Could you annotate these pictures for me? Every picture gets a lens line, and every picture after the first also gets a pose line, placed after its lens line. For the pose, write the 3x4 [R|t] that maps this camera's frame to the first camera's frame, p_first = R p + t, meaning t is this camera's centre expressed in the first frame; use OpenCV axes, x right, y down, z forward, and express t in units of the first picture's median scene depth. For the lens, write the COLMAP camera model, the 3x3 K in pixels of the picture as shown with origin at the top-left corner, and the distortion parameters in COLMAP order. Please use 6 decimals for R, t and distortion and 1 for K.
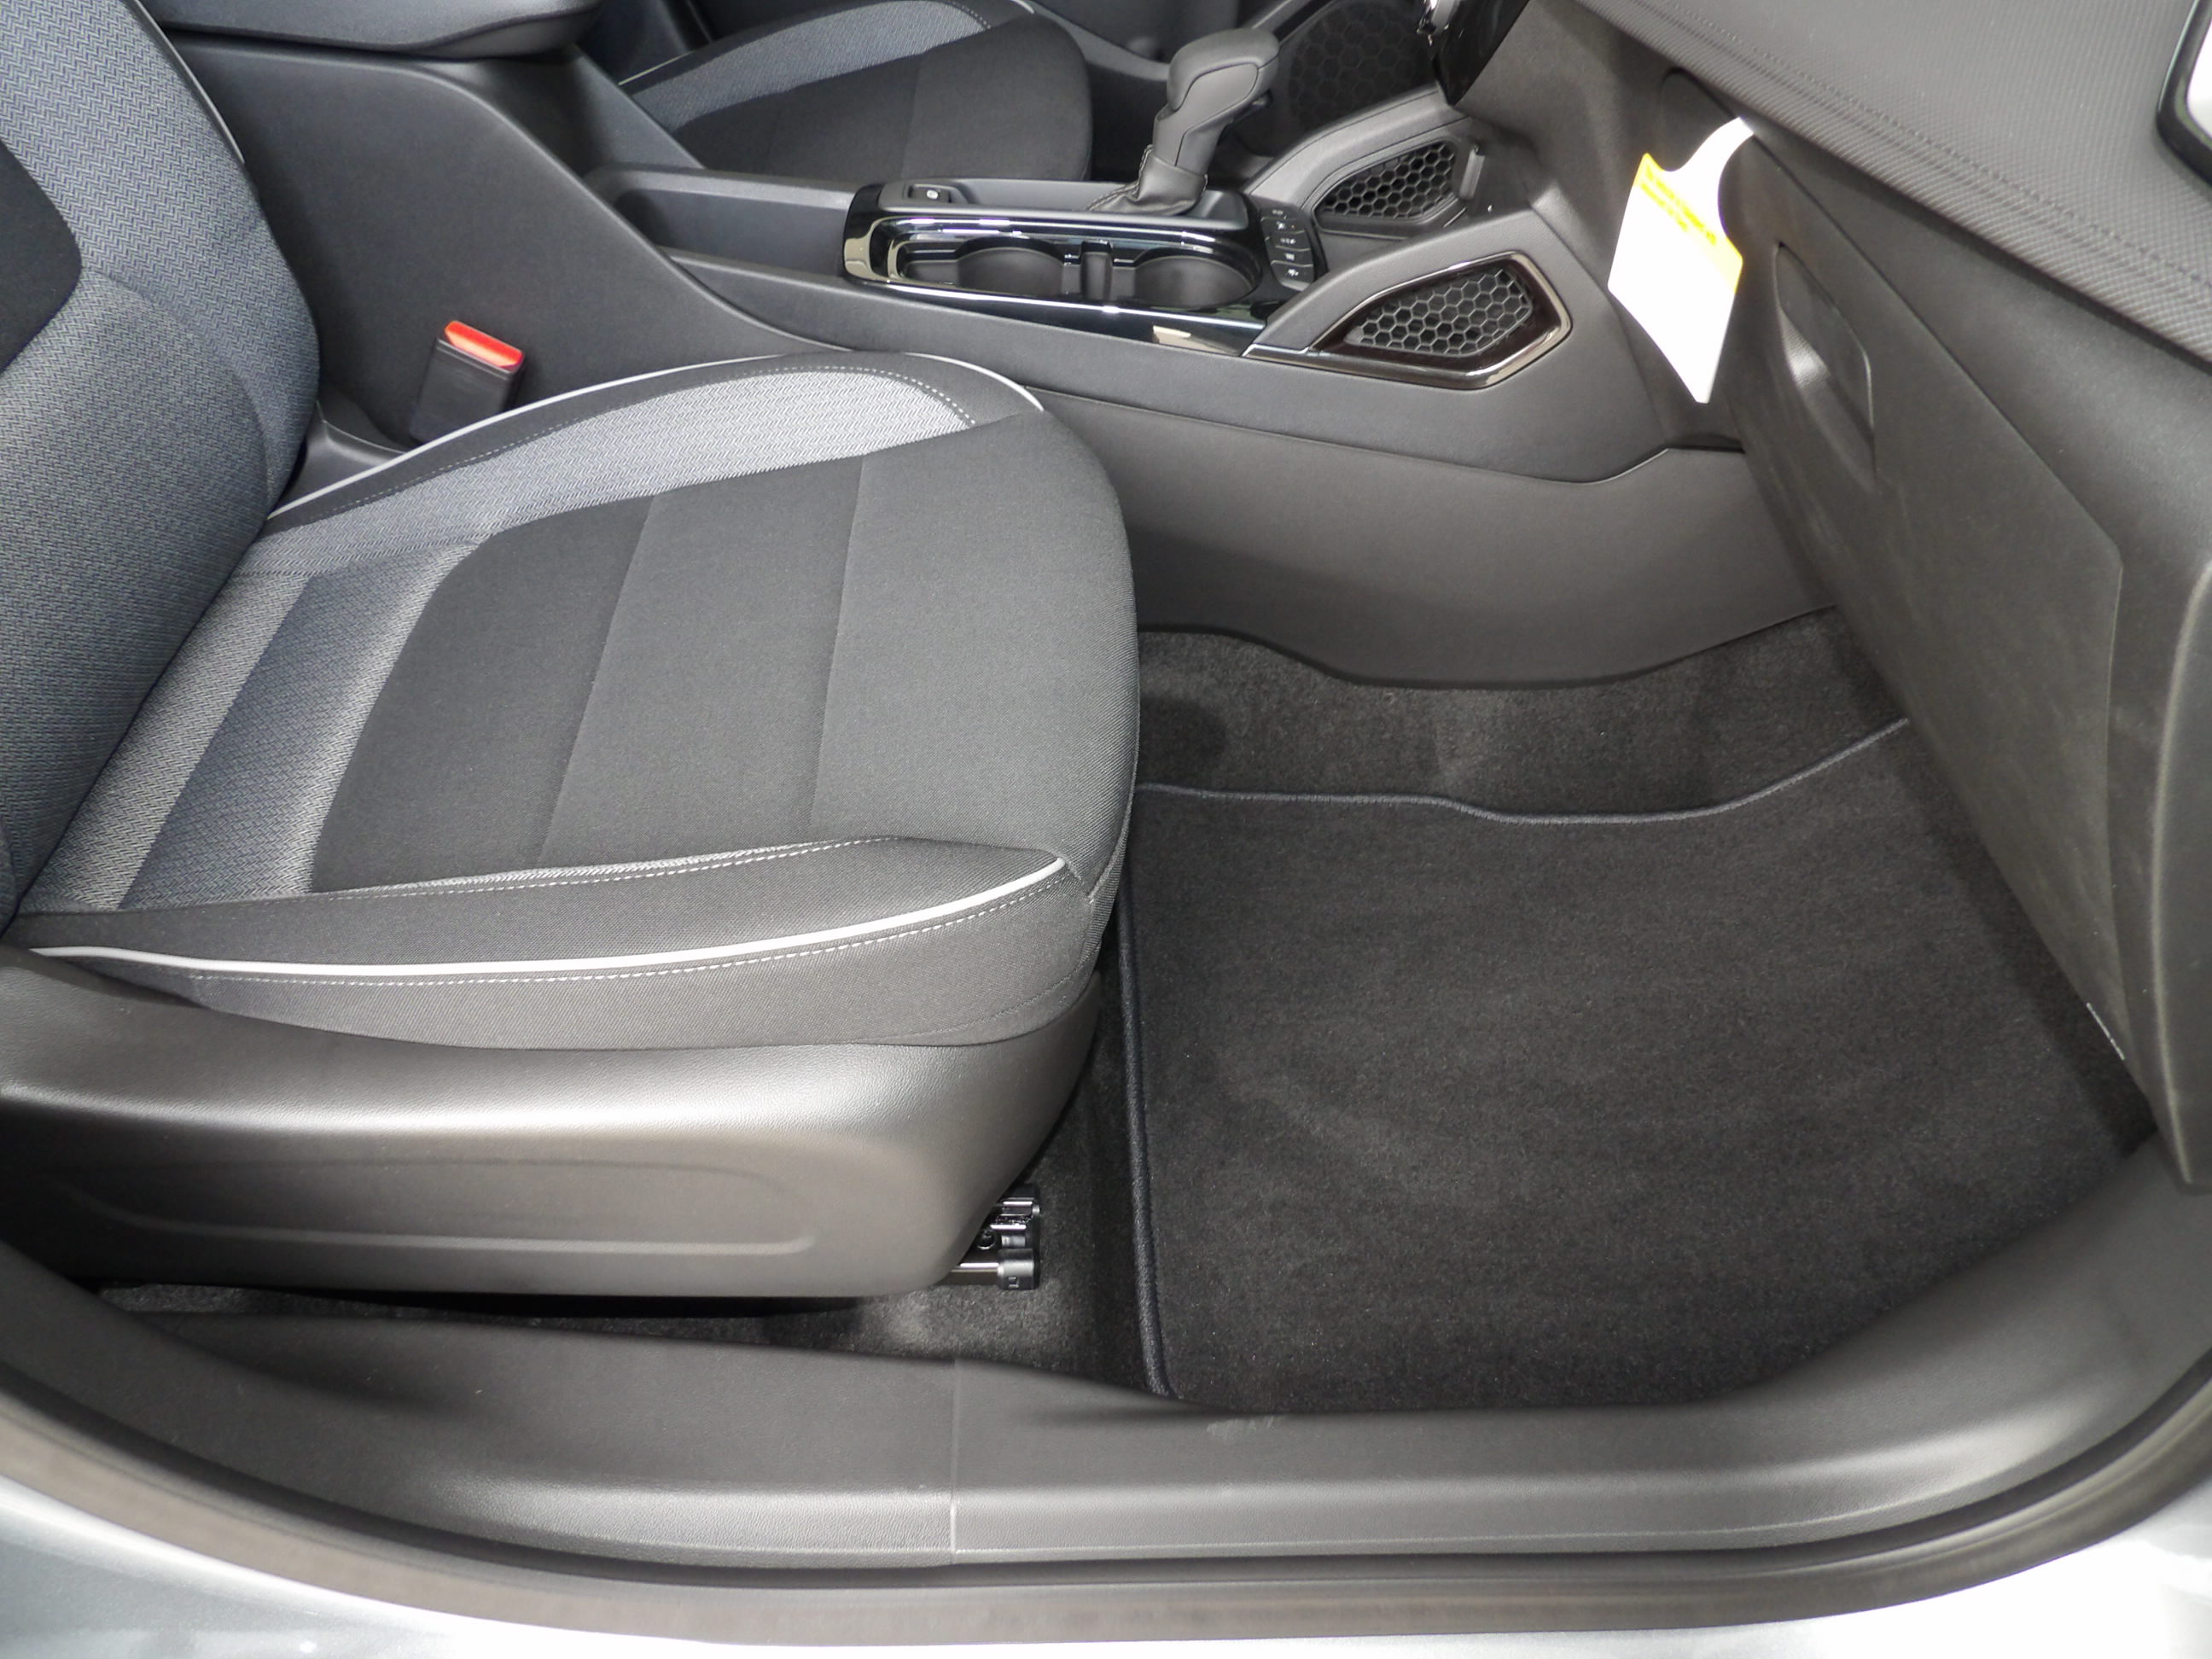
lens RADIAL K [[1587.6, 0, 1101.9], [0, 1587.6, 831.3], [0, 0, 1]] dist [-0.045556, 0.054945]
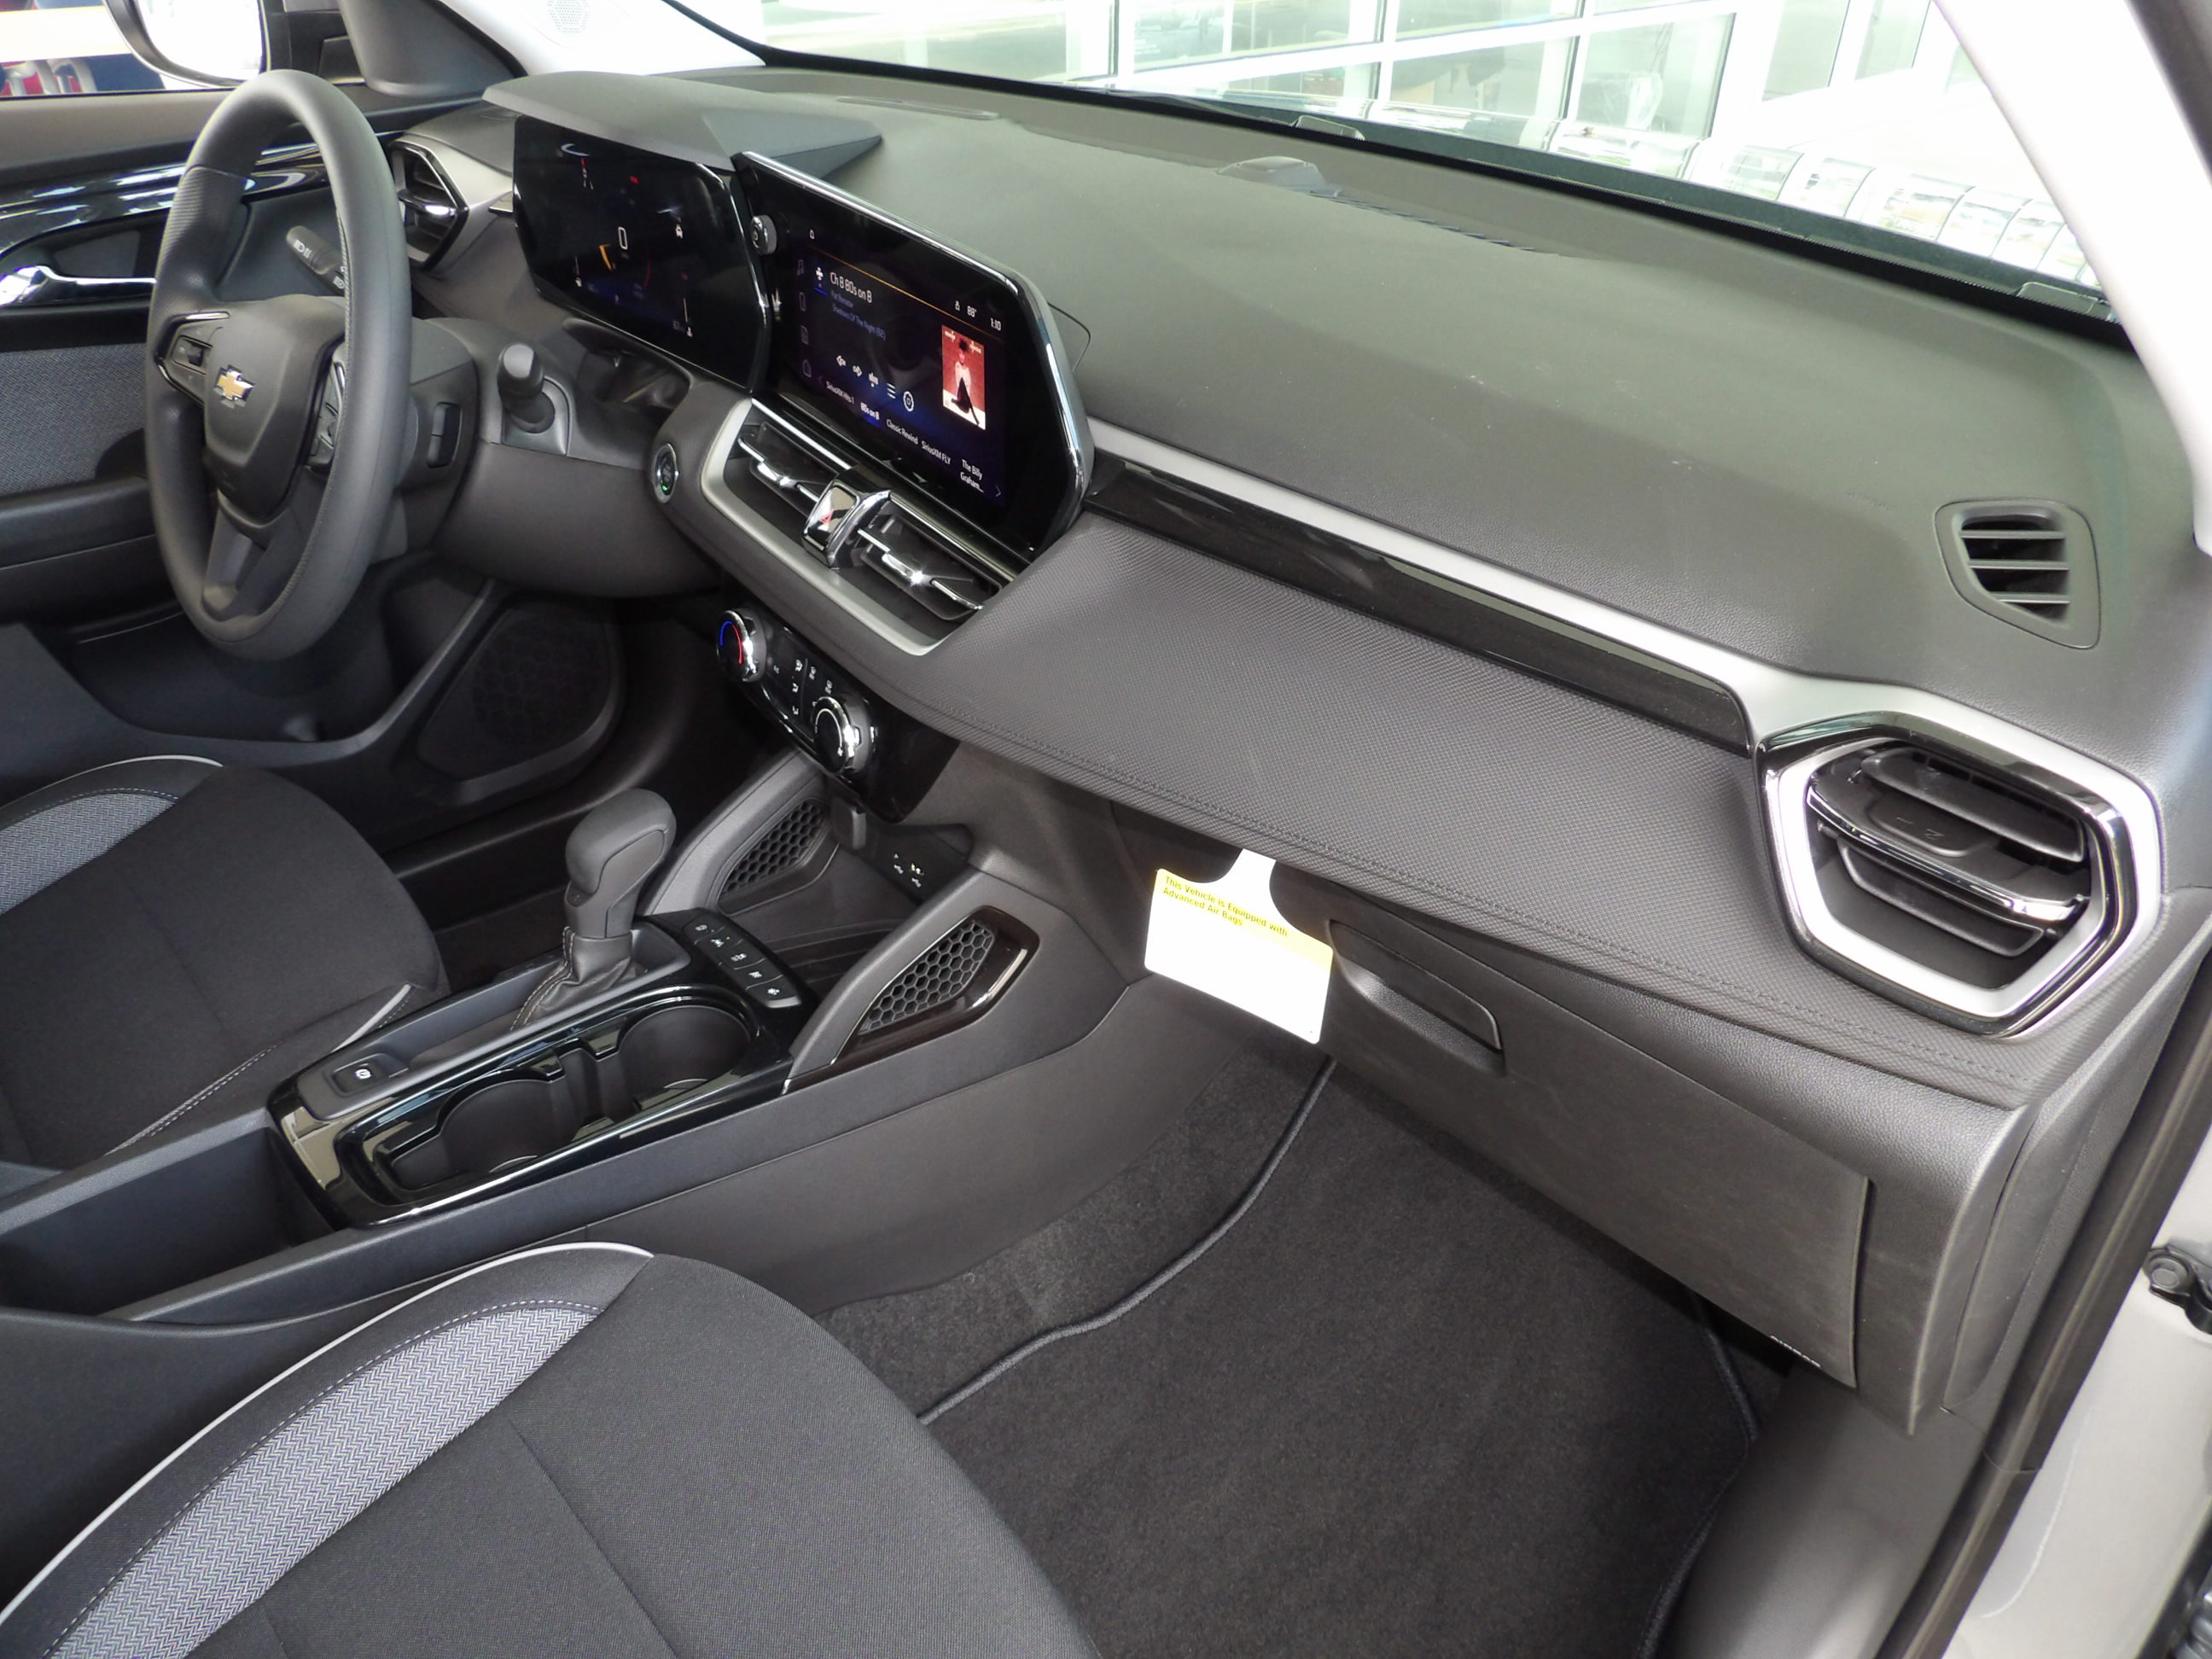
lens RADIAL K [[1587.6, 0, 1110.1], [0, 1587.6, 822.6], [0, 0, 1]] dist [-0.045556, 0.054945]
pose [[0.738560, -0.377665, 0.558479, -0.239517], [0.459876, 0.887950, -0.007696, -0.328790], [-0.492994, 0.262515, 0.829483, 0.013457]]
